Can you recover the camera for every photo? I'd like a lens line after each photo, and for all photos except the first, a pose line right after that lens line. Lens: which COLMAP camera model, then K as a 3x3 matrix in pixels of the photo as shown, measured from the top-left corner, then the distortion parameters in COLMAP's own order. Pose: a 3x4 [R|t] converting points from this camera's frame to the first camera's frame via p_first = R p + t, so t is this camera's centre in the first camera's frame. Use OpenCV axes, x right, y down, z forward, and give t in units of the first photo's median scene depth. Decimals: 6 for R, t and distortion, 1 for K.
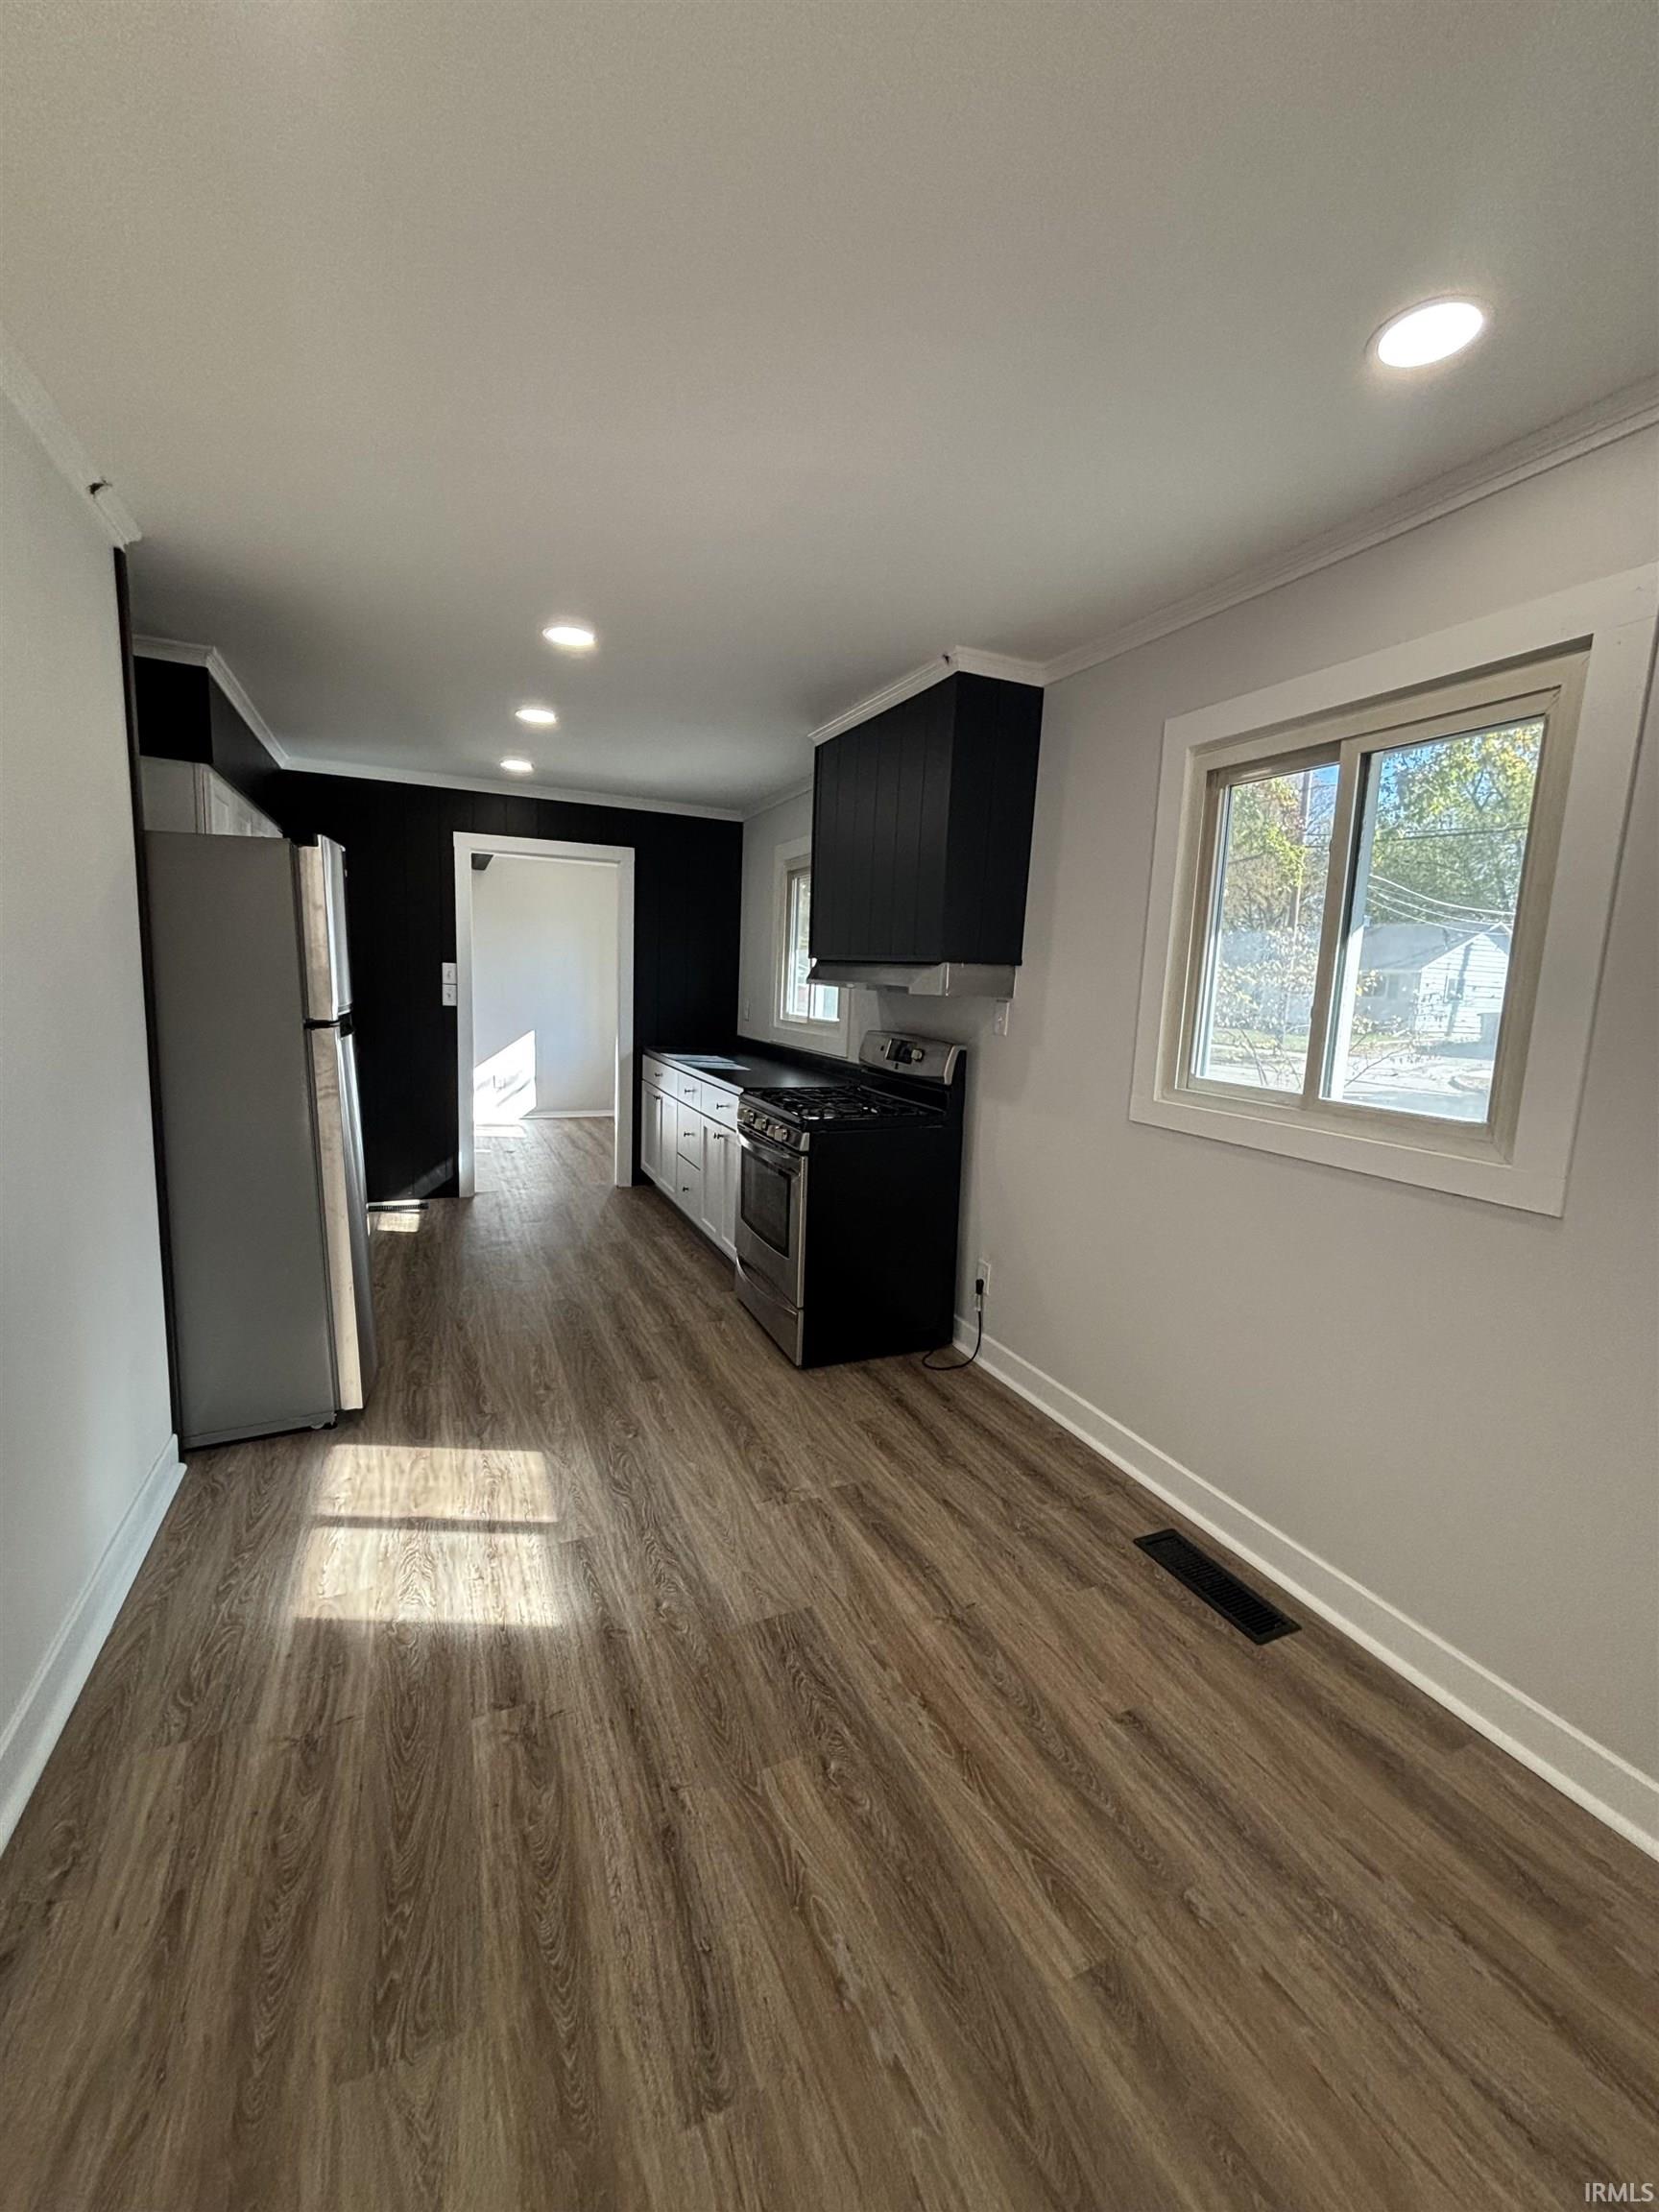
lens RADIAL K [[901.0, 0, 829.5], [0, 901.0, 1106.0], [0, 0, 1]] dist [-0.002140, 0.000327]
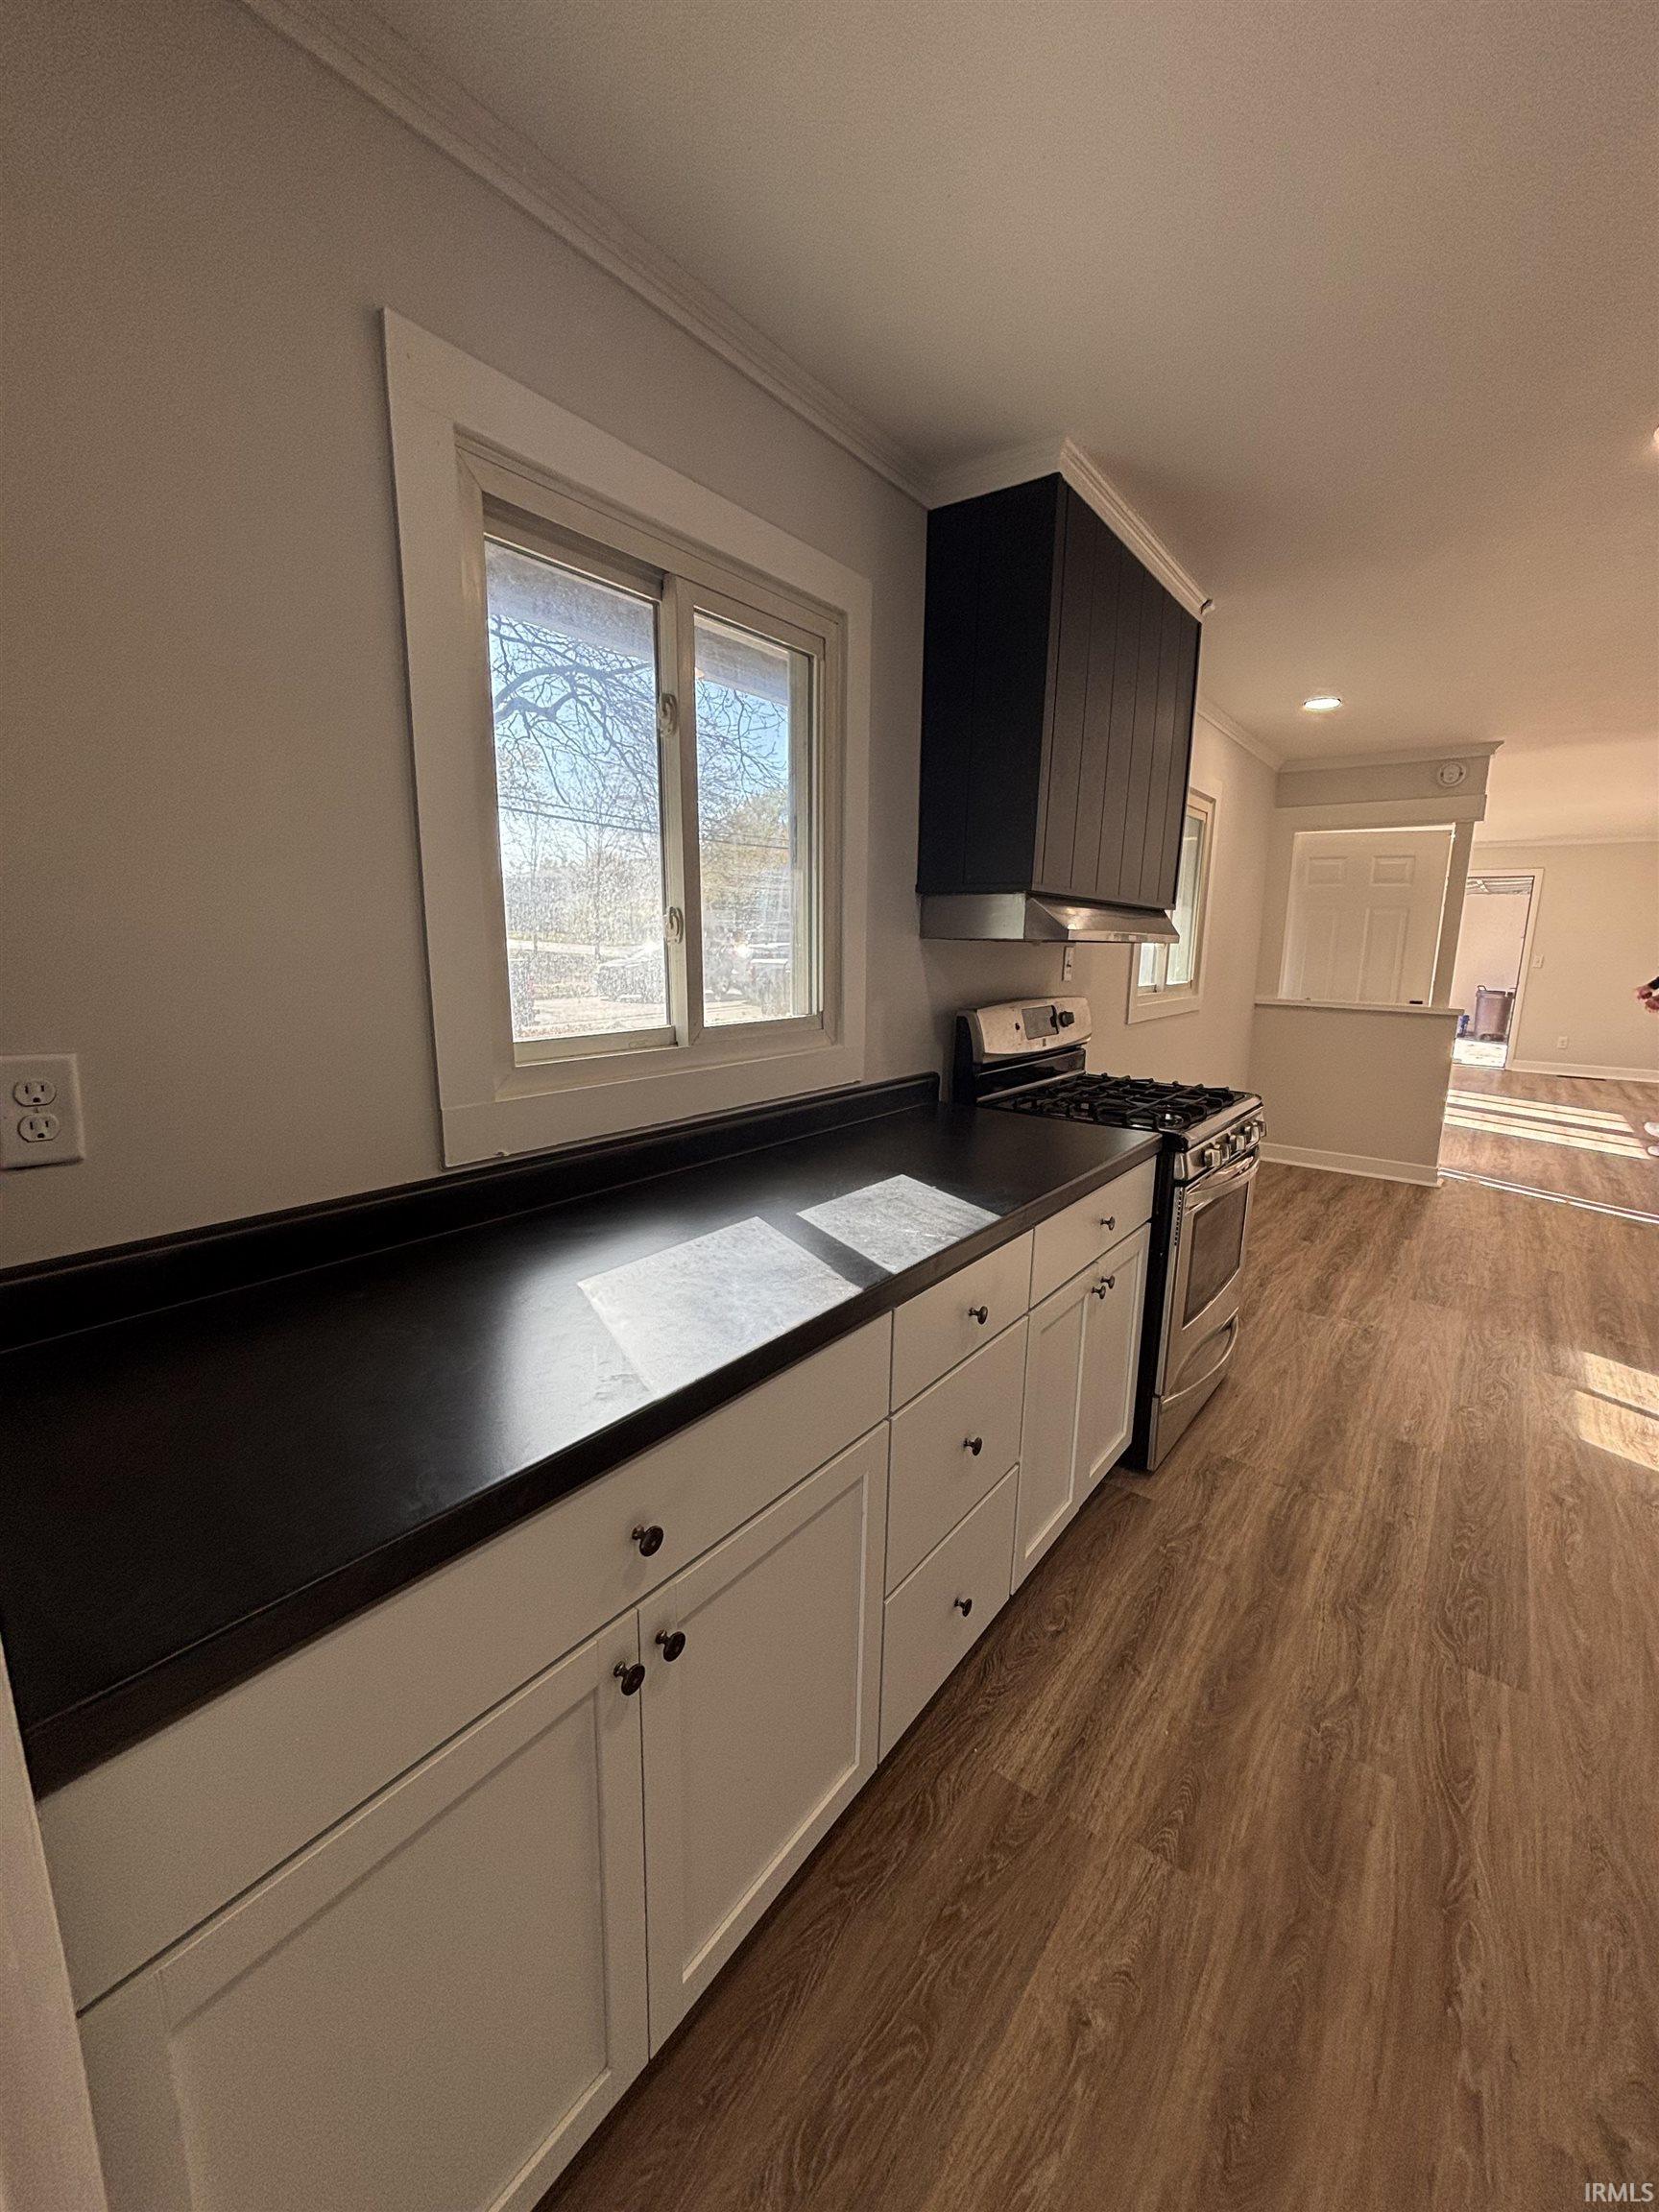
lens RADIAL K [[901.0, 0, 829.5], [0, 901.0, 1106.0], [0, 0, 1]] dist [-0.002140, 0.000327]
pose [[-0.489666, -0.202492, 0.848071, -0.757492], [0.096860, 0.954005, 0.283712, -0.352784], [-0.866513, 0.221068, -0.447530, 2.317390]]
